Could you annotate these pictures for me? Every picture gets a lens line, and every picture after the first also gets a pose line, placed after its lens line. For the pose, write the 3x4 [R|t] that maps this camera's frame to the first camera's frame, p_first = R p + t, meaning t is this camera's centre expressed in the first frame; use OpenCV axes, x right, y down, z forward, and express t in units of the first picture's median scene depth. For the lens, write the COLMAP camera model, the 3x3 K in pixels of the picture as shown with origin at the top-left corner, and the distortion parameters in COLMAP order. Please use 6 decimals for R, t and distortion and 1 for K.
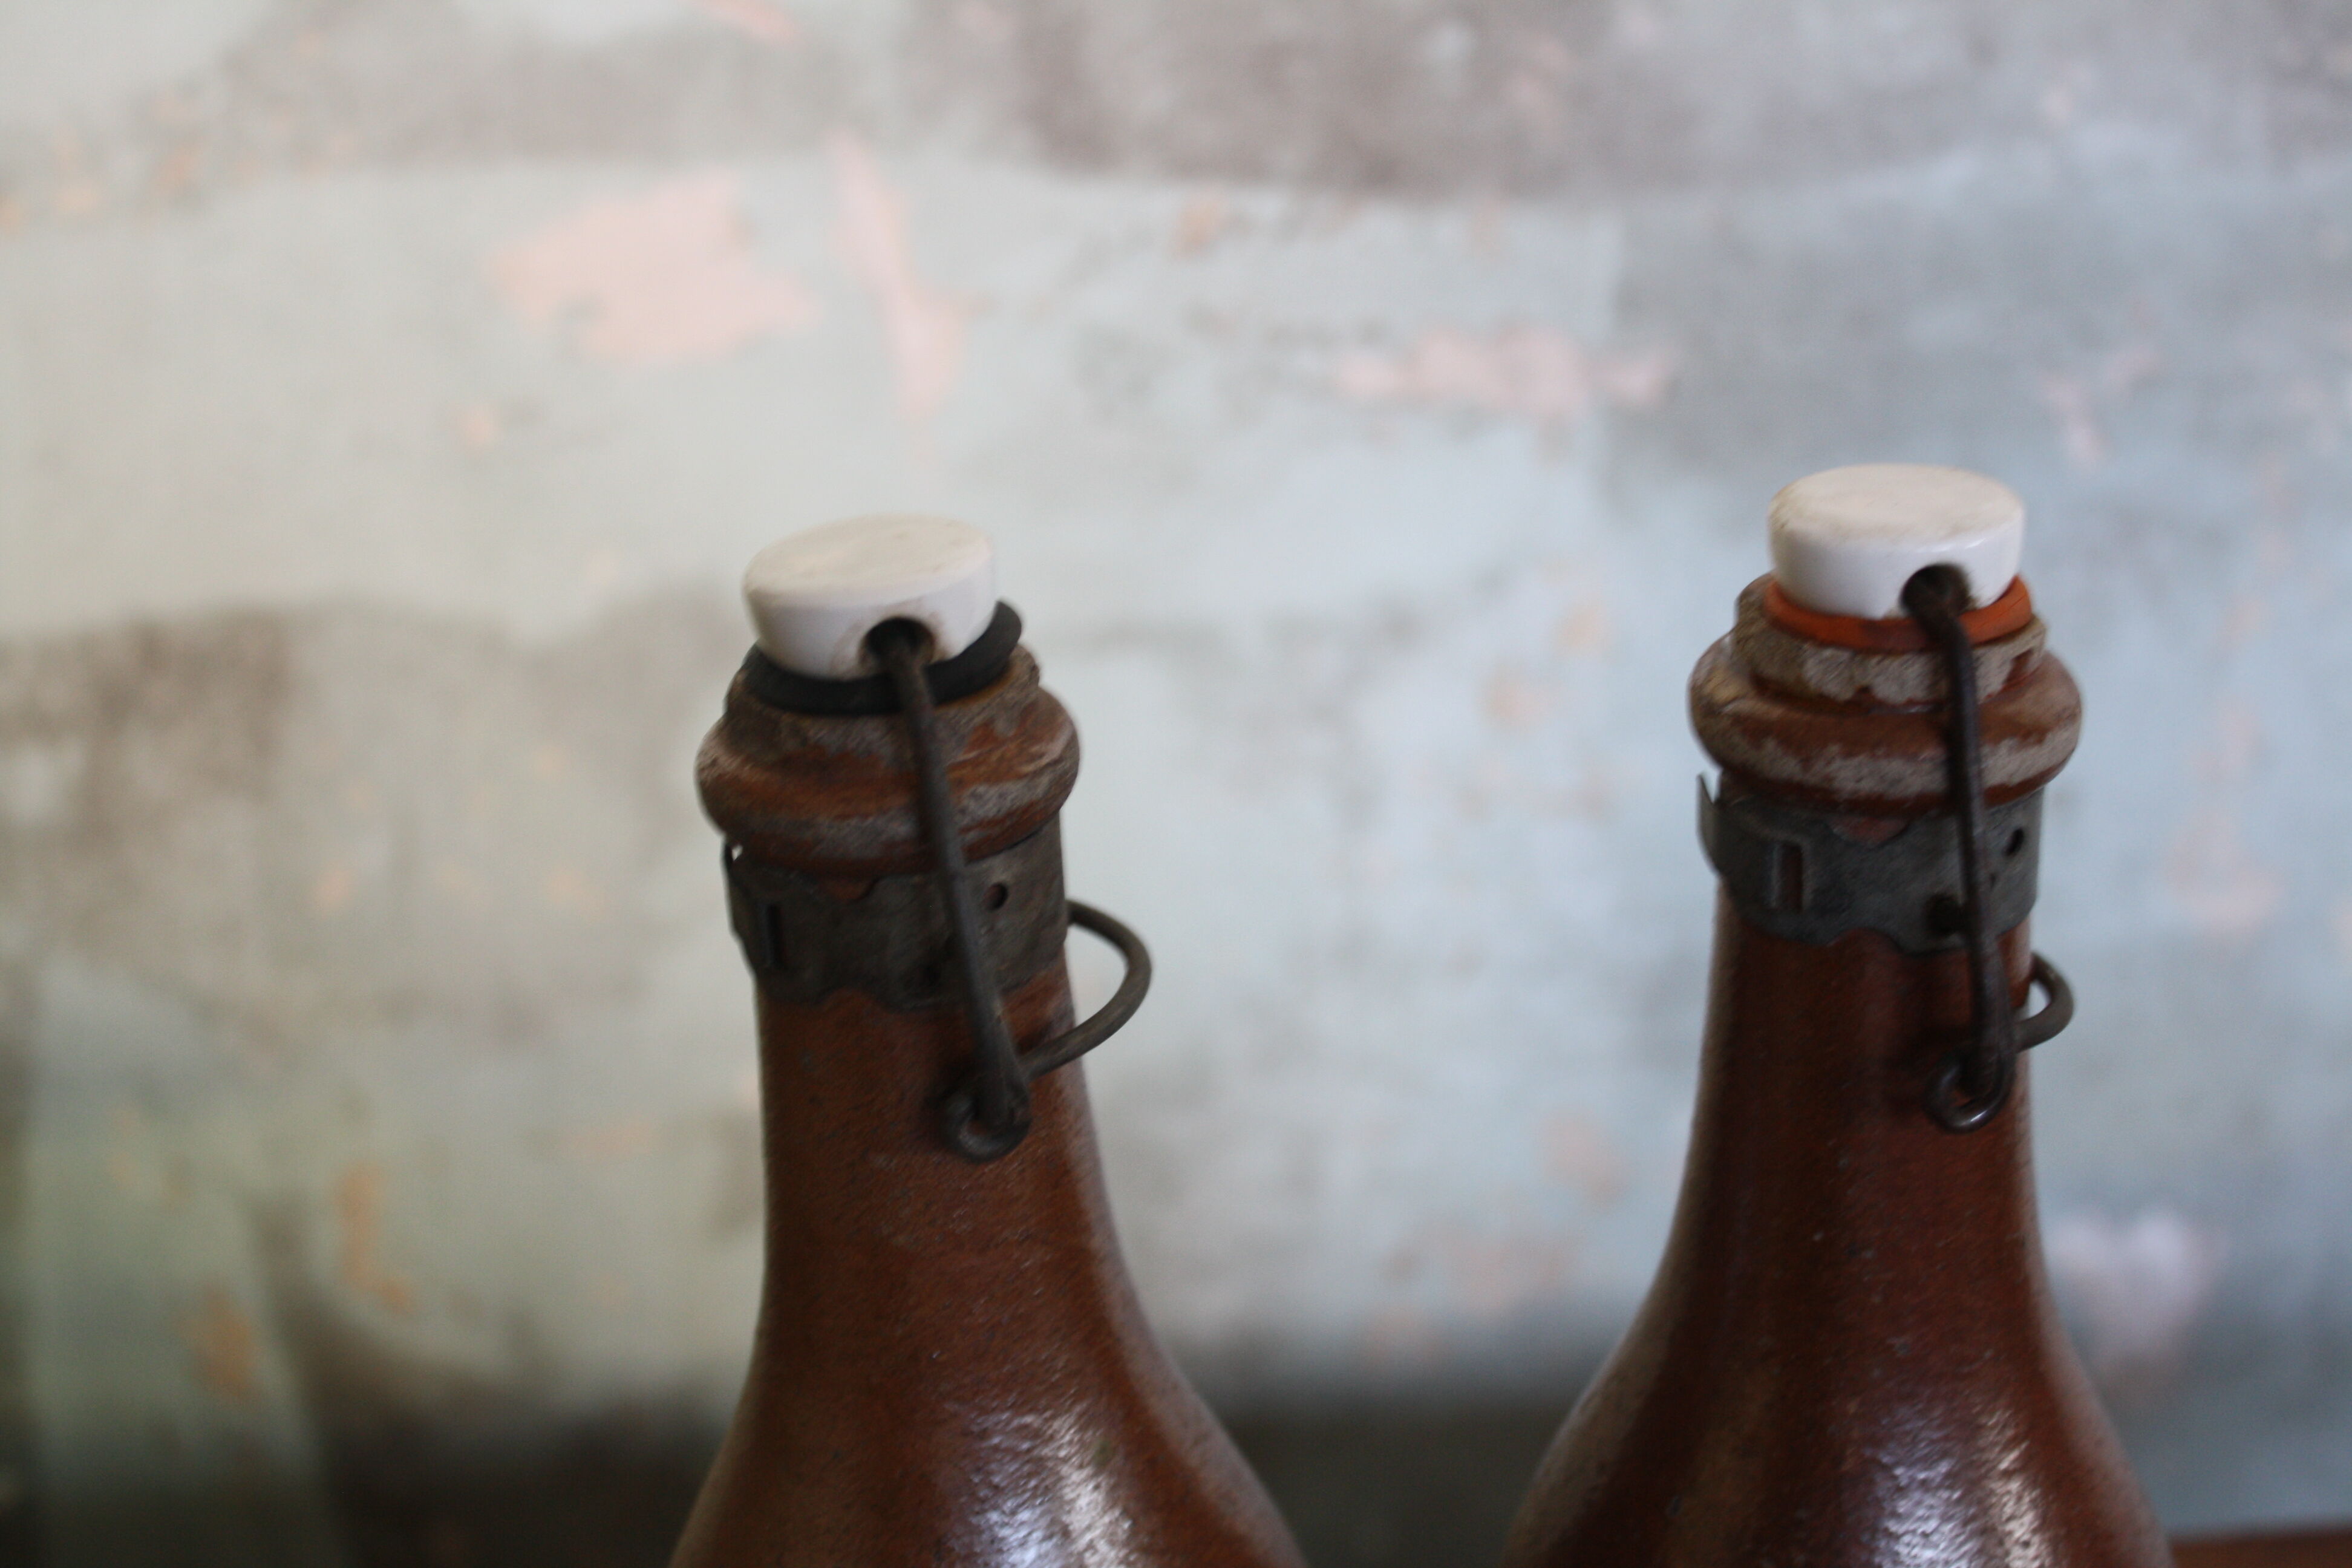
lens RADIAL K [[3304.8, 0, 1237.9], [0, 3304.8, 818.0], [0, 0, 1]] dist [-0.020590, 0.000000]
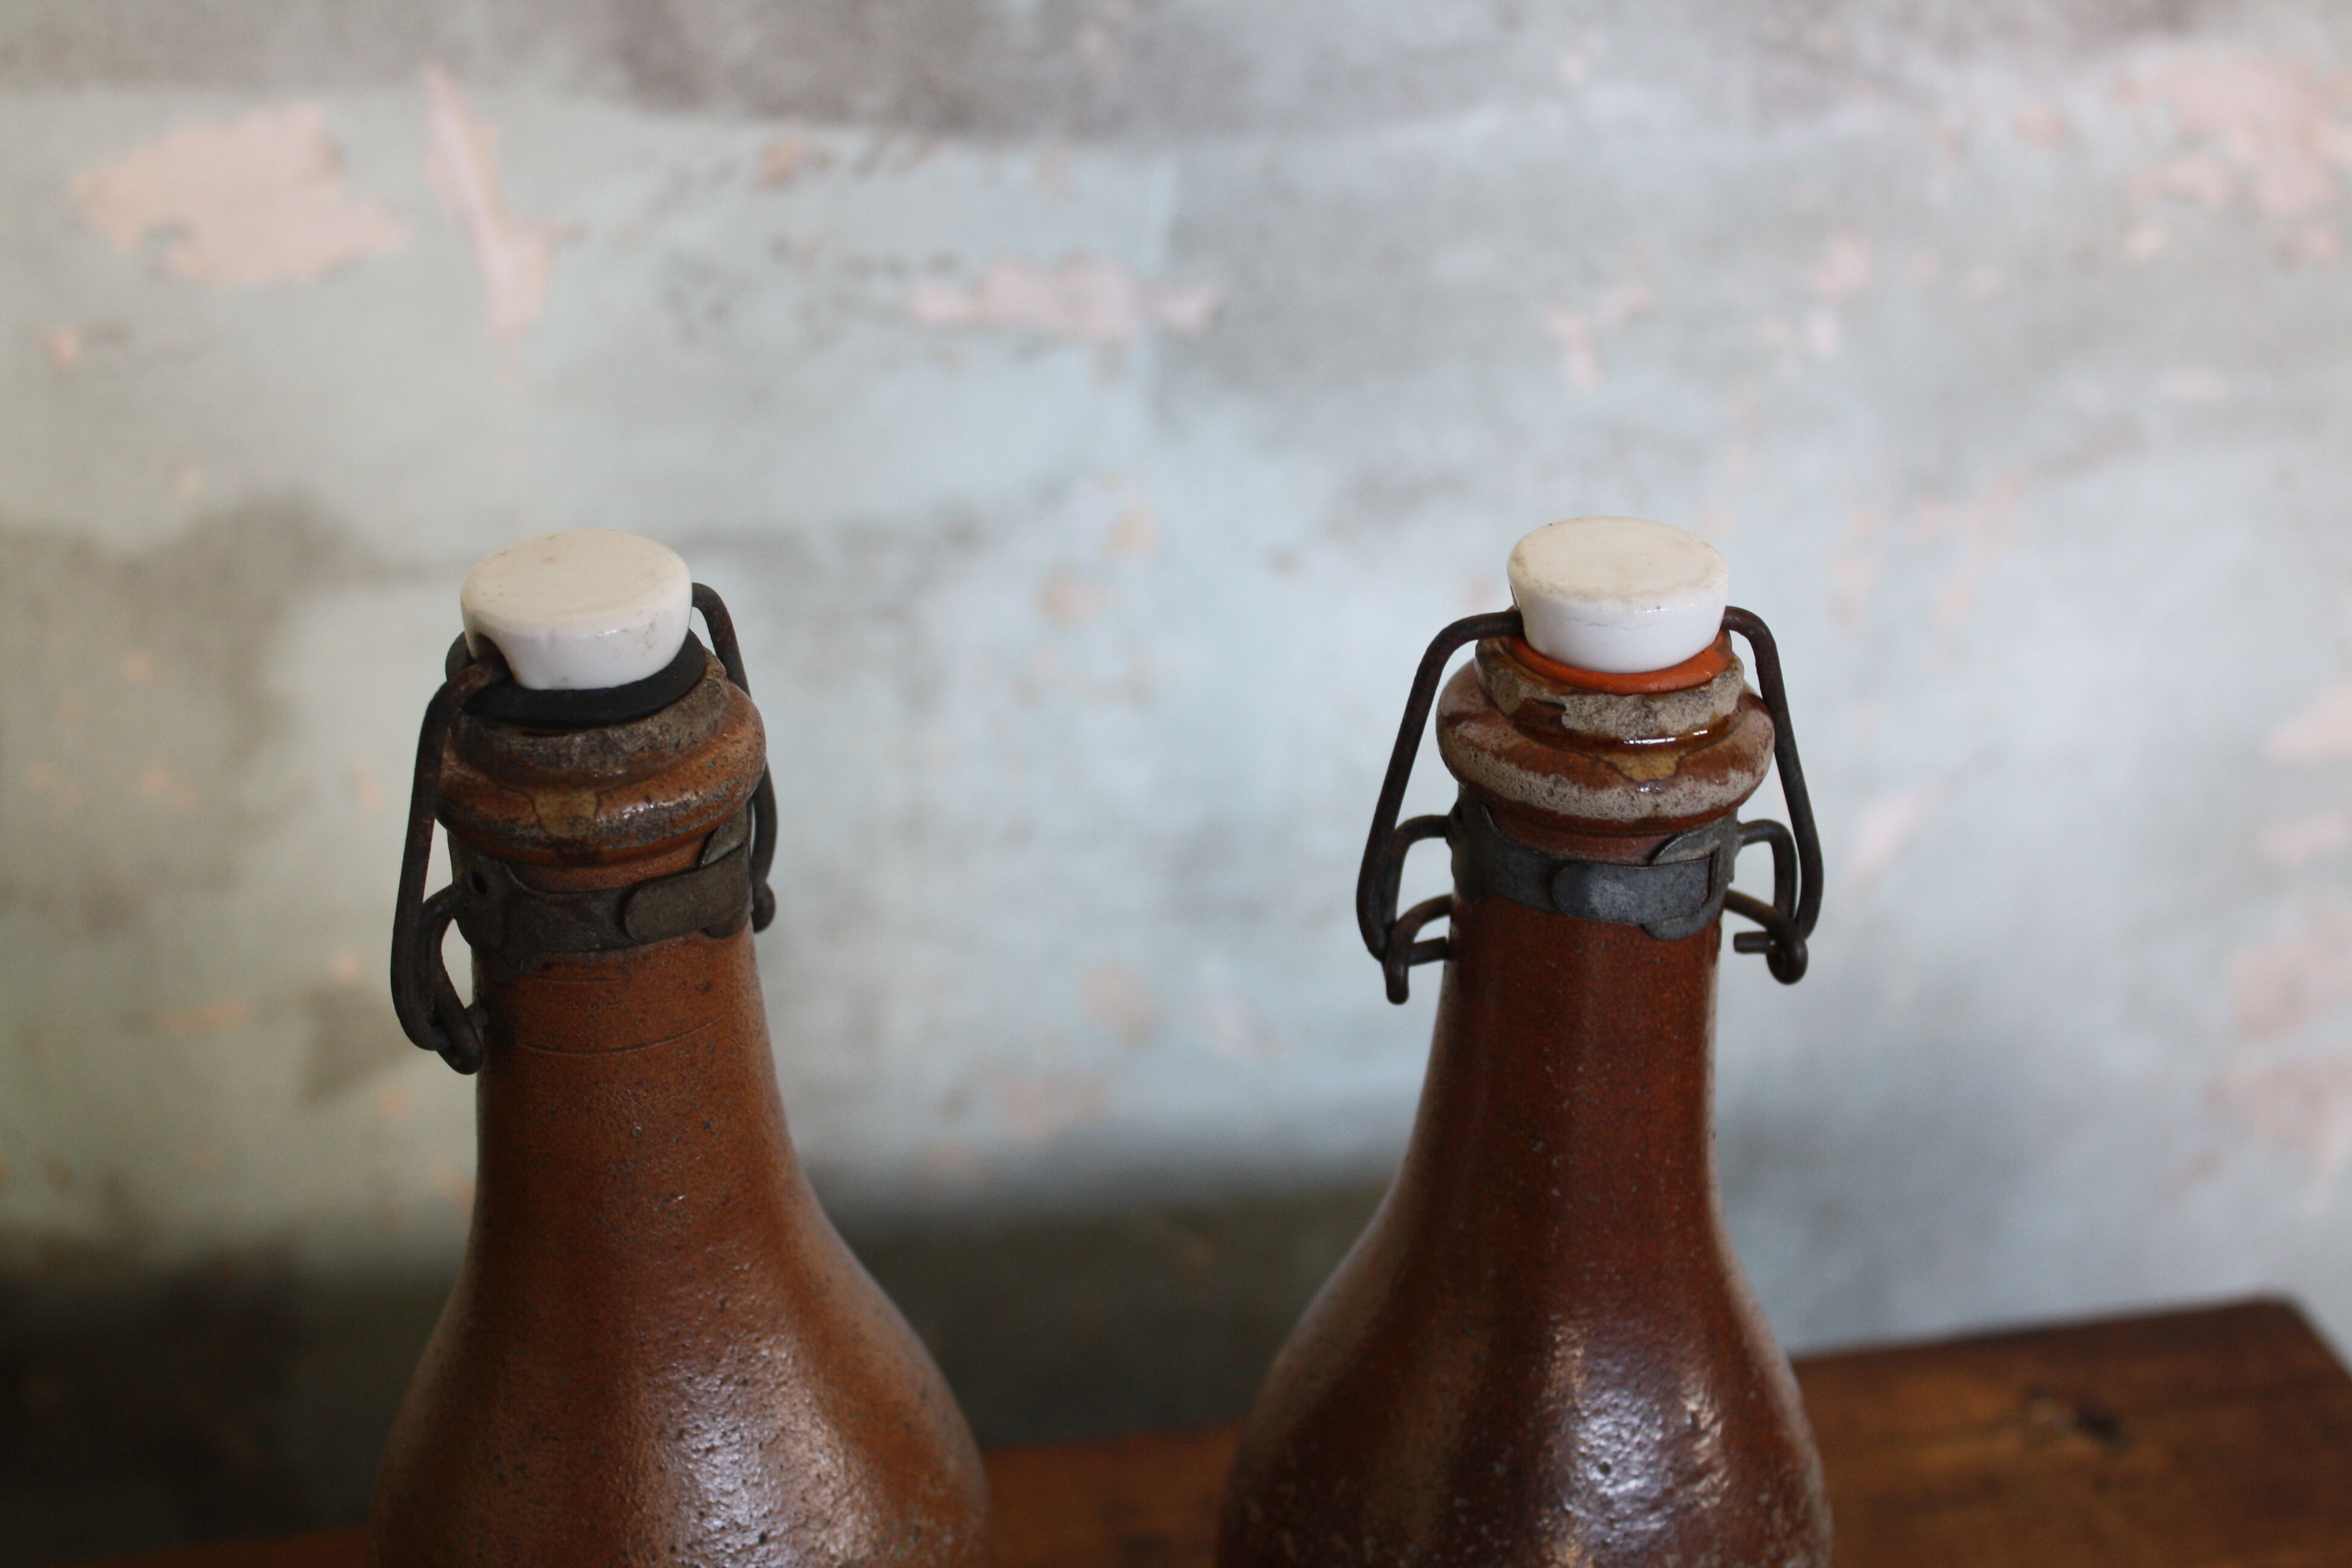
lens RADIAL K [[2955.2, 0, 1174.5], [0, 2955.2, 772.0], [0, 0, 1]] dist [-0.037596, 0.000000]
pose [[0.982267, -0.018294, 0.186593, -0.066466], [0.000603, 0.995531, 0.094432, -0.073698], [-0.187486, -0.092645, 0.977888, 0.044321]]
